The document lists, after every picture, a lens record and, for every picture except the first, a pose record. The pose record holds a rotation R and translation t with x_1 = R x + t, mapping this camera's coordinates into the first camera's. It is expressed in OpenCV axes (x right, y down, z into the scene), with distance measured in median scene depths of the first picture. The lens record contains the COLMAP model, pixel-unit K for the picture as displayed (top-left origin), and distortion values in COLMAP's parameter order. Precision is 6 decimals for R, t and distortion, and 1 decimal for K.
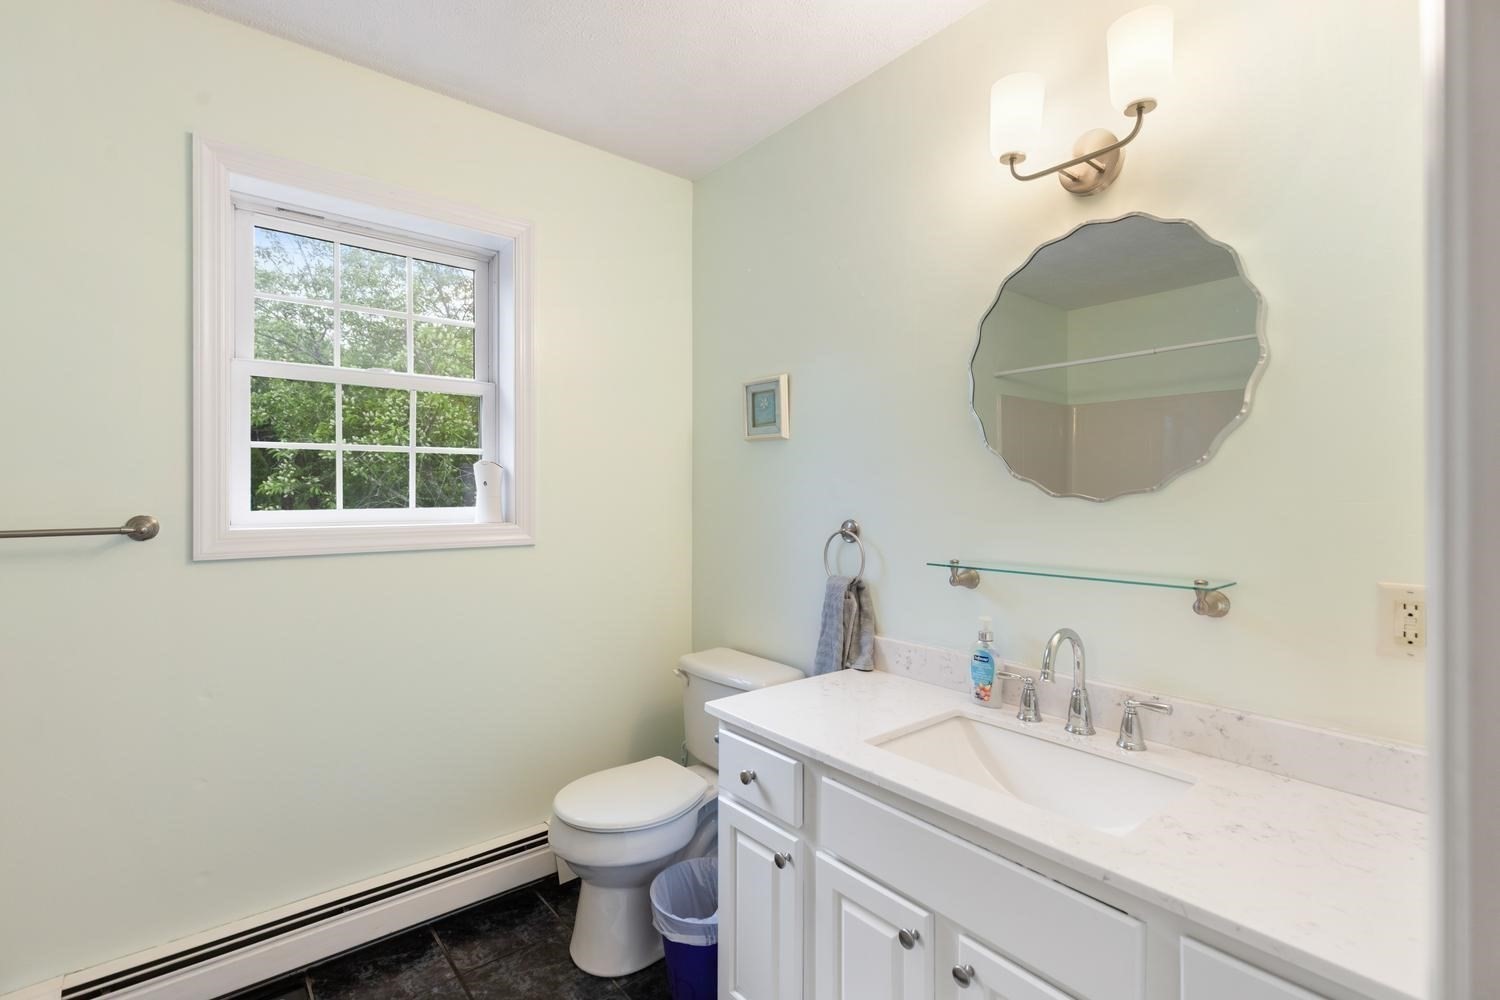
lens RADIAL K [[676.5, 0, 750.1], [0, 676.5, 484.1], [0, 0, 1]] dist [0.004094, 0.000287]
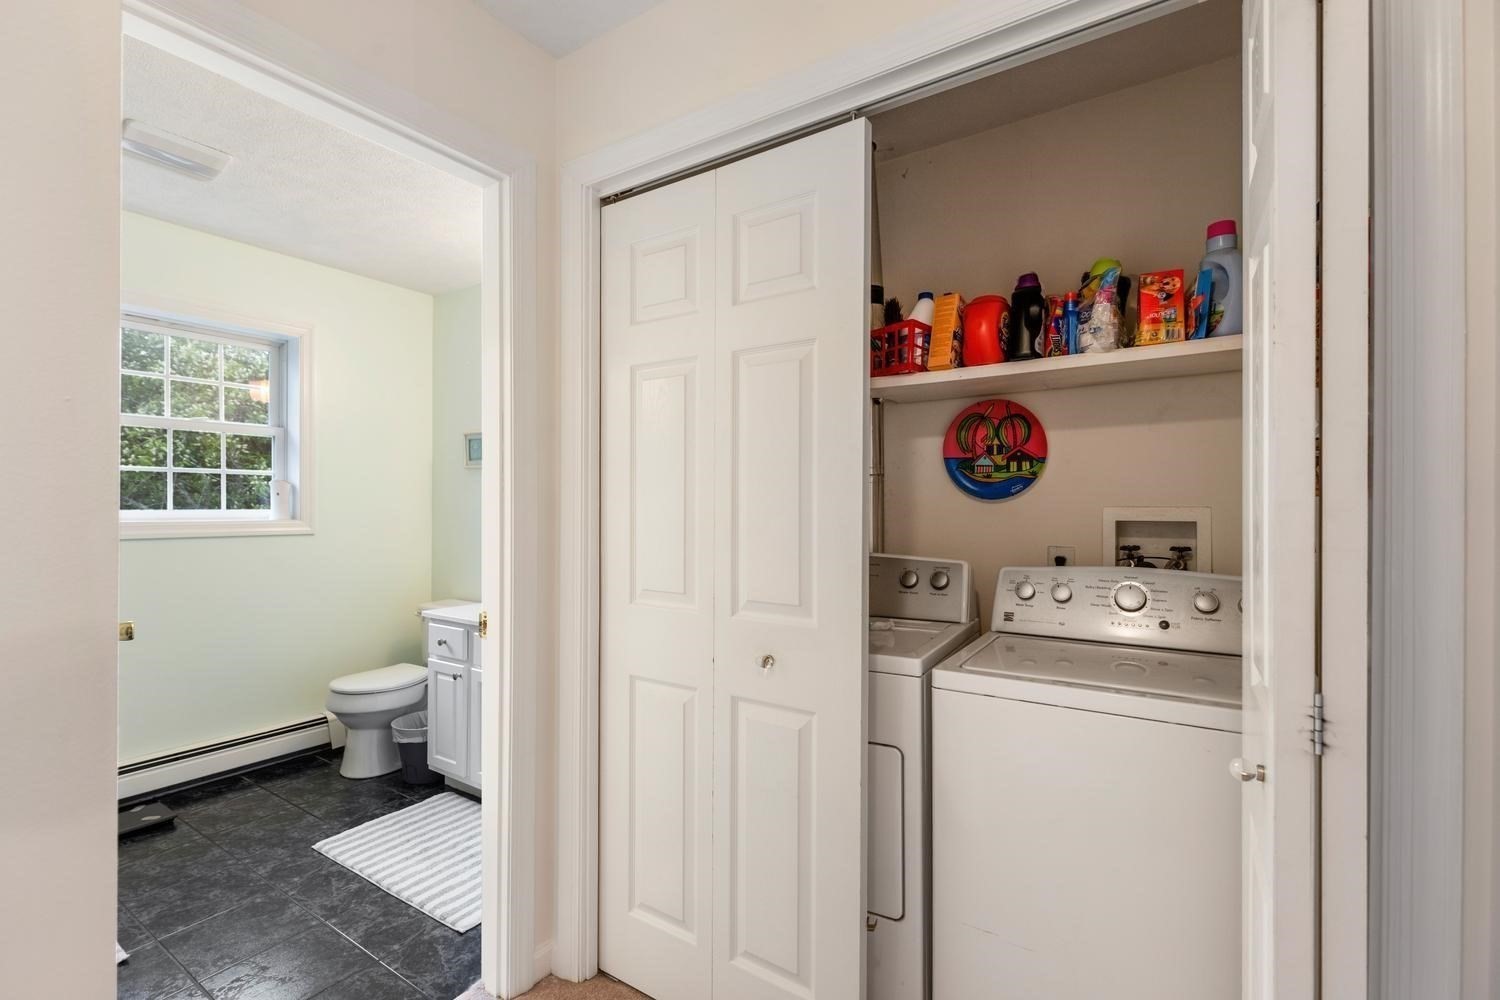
lens RADIAL K [[653.6, 0, 750.0], [0, 653.6, 500.0], [0, 0, 1]] dist [-0.000590, -0.000297]
pose [[0.955133, 0.005541, 0.296125, 0.201816], [-0.007173, 0.999964, 0.004423, -0.001301], [-0.296090, -0.006348, 0.955139, -0.764902]]
